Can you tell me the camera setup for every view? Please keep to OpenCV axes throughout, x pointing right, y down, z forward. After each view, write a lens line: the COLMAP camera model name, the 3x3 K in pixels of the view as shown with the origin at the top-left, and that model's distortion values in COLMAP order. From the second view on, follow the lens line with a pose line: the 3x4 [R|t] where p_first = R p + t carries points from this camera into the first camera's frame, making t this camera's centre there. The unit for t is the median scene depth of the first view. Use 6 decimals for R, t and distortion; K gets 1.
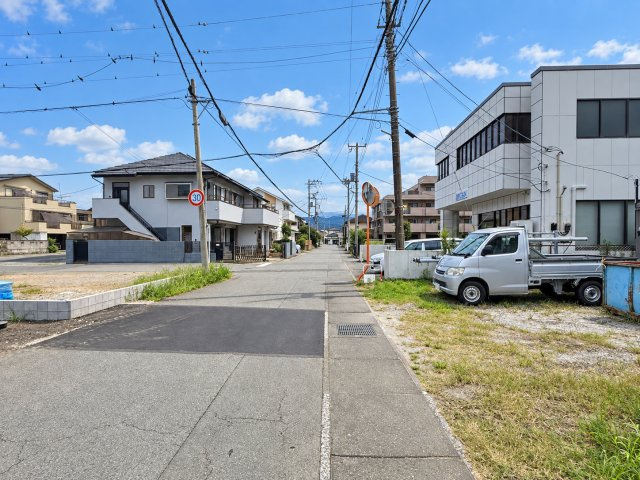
lens RADIAL K [[339.4, 0, 319.5], [0, 339.4, 243.7], [0, 0, 1]] dist [0.000685, -0.001041]
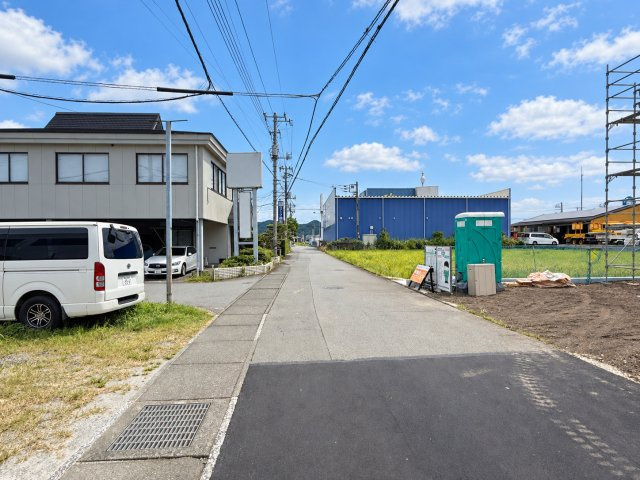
lens RADIAL K [[339.4, 0, 319.5], [0, 339.4, 243.7], [0, 0, 1]] dist [0.000685, -0.001041]
pose [[-0.996655, 0.006773, -0.081446, -0.020836], [0.005332, 0.999826, 0.017899, -0.004130], [0.081553, 0.017405, -0.996517, 0.372013]]
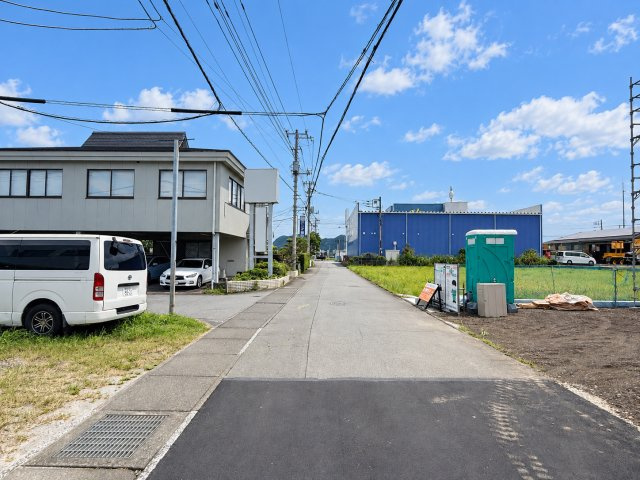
lens RADIAL K [[339.4, 0, 319.5], [0, 339.4, 243.7], [0, 0, 1]] dist [0.000685, -0.001041]
pose [[-0.999927, -0.011984, -0.001369, -0.048570], [-0.011947, 0.999631, -0.024400, -0.005448], [0.001661, -0.024382, -0.999701, 0.373973]]
